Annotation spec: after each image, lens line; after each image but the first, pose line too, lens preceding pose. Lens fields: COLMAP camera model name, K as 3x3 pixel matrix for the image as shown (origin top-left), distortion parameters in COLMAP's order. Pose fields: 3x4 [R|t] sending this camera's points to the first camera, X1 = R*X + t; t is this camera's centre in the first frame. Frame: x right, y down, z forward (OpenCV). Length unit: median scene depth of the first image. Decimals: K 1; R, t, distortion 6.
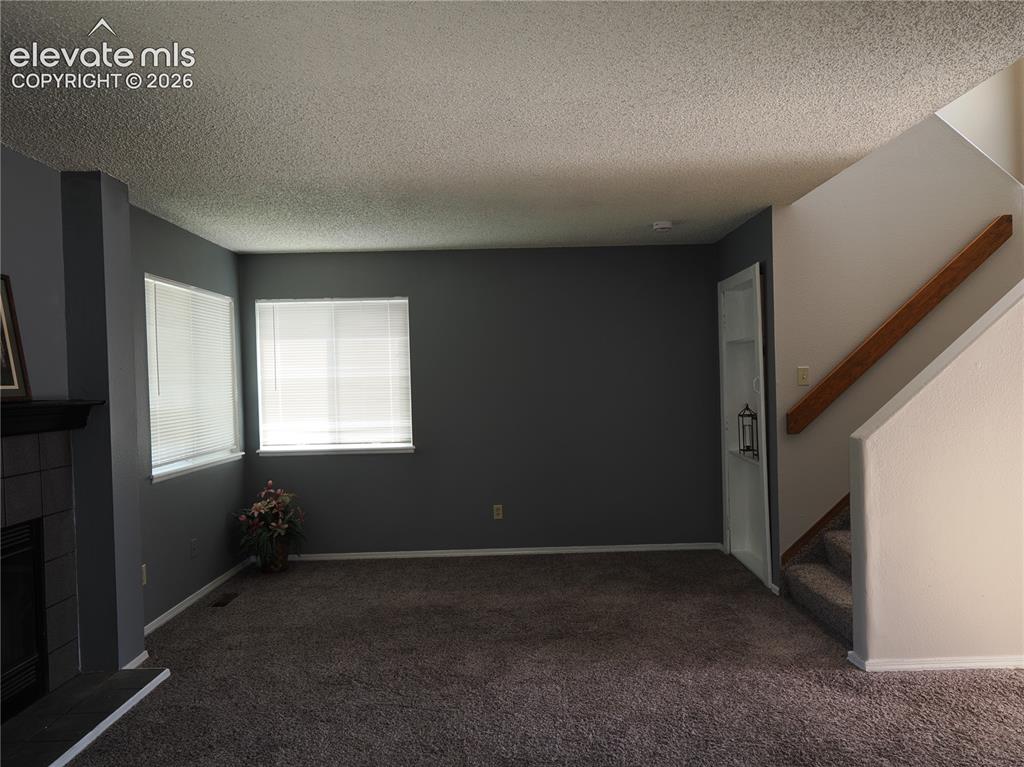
lens RADIAL K [[638.3, 0, 512.0], [0, 638.3, 383.5], [0, 0, 1]] dist [-0.003916, -0.001251]
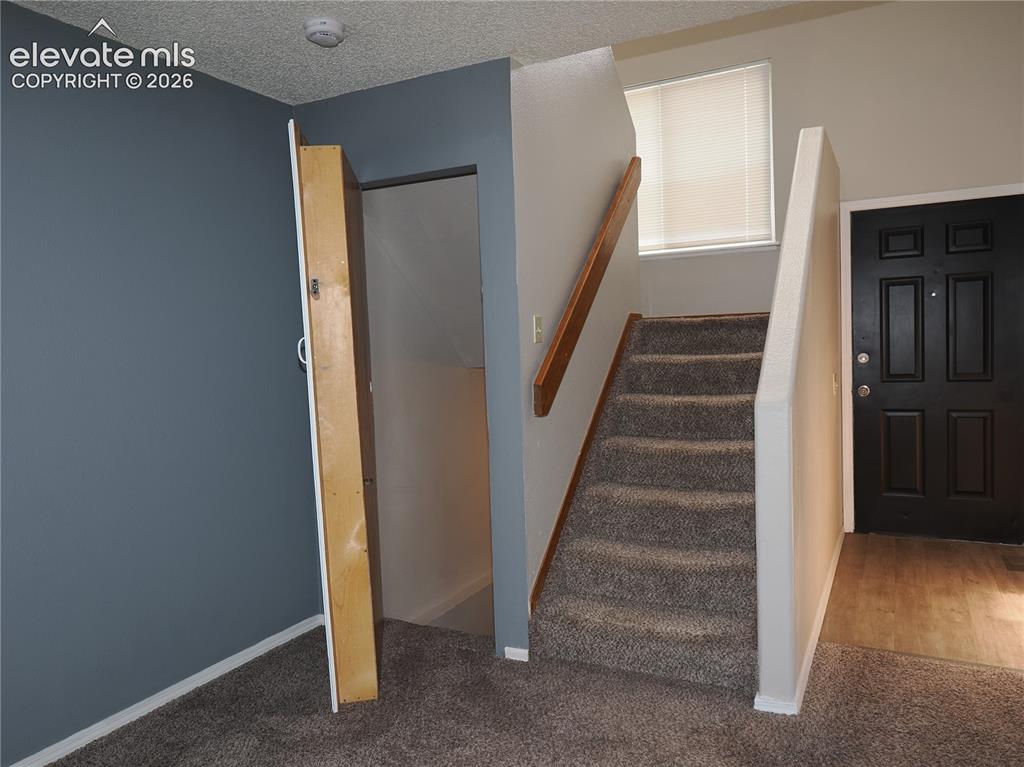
lens RADIAL K [[735.7, 0, 511.7], [0, 735.7, 386.1], [0, 0, 1]] dist [0.003220, 0.002376]
pose [[0.458388, -0.042125, 0.887754, -0.229067], [0.029342, 0.999049, 0.032256, 0.021351], [-0.888268, 0.011263, 0.459188, 0.600888]]
